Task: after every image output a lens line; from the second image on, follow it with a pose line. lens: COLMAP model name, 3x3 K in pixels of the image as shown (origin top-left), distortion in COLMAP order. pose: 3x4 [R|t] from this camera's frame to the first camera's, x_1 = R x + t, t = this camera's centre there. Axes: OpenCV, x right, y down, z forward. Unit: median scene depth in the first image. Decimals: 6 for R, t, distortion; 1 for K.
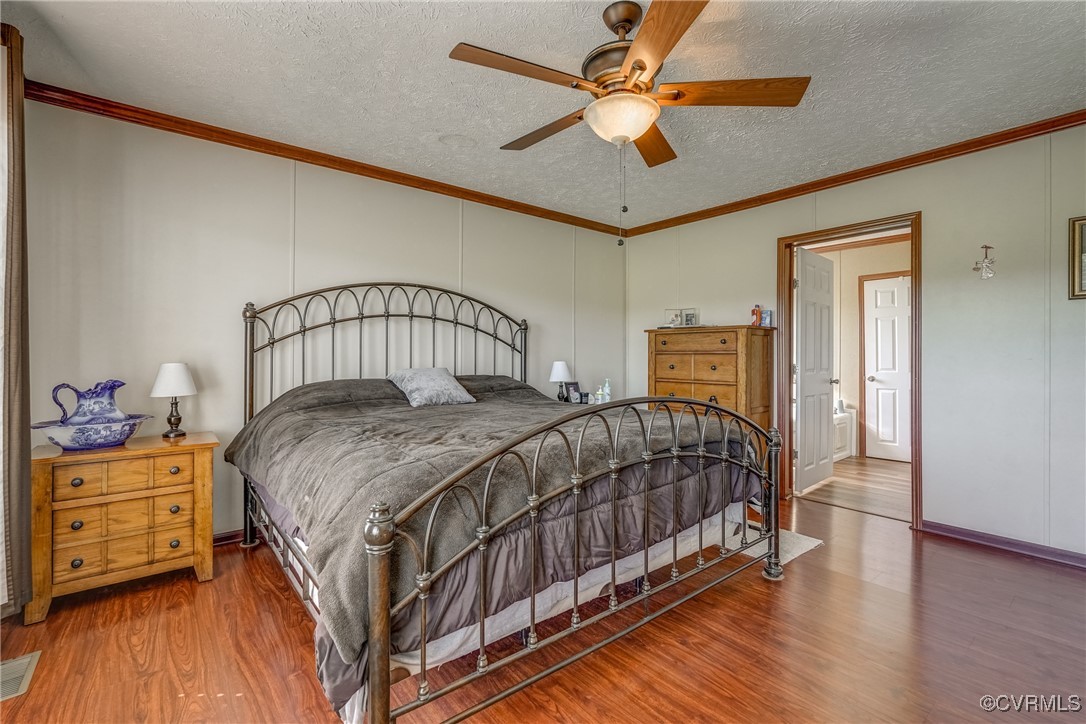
lens RADIAL K [[482.8, 0, 544.5], [0, 482.8, 354.5], [0, 0, 1]] dist [-0.017773, 0.006095]
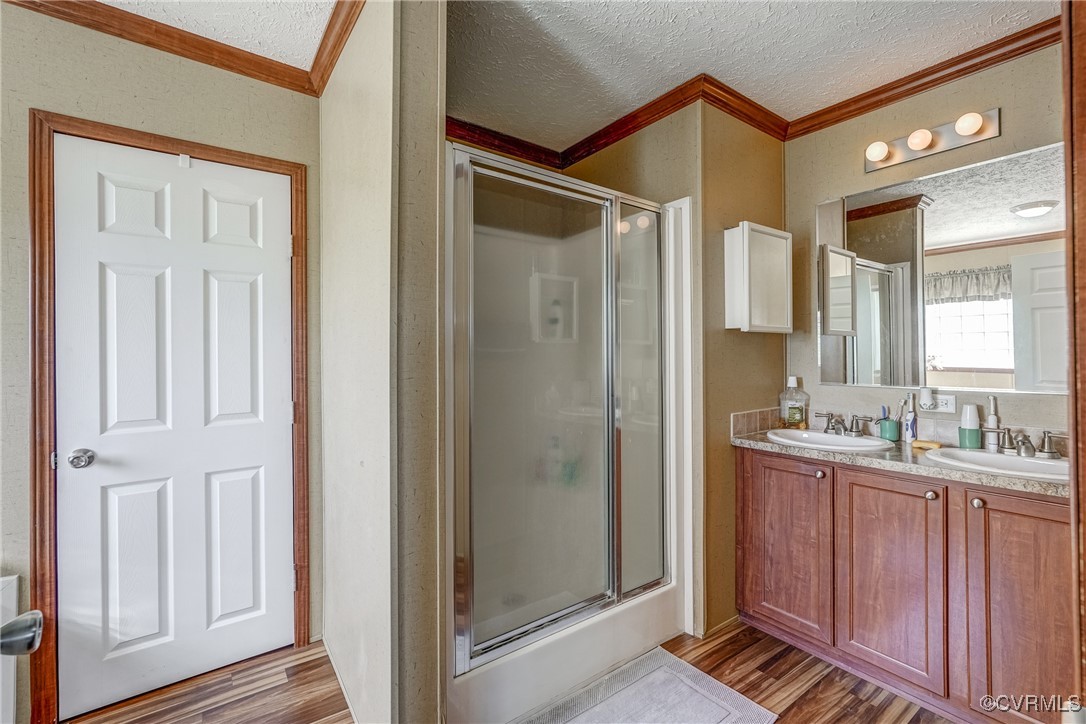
lens RADIAL K [[482.8, 0, 550.2], [0, 482.8, 359.2], [0, 0, 1]] dist [-0.017773, 0.006095]
pose [[0.043533, 0.012140, 0.998978, 0.392446], [0.007853, 0.999891, -0.012493, -0.006495], [-0.999021, 0.008389, 0.043433, 0.691720]]
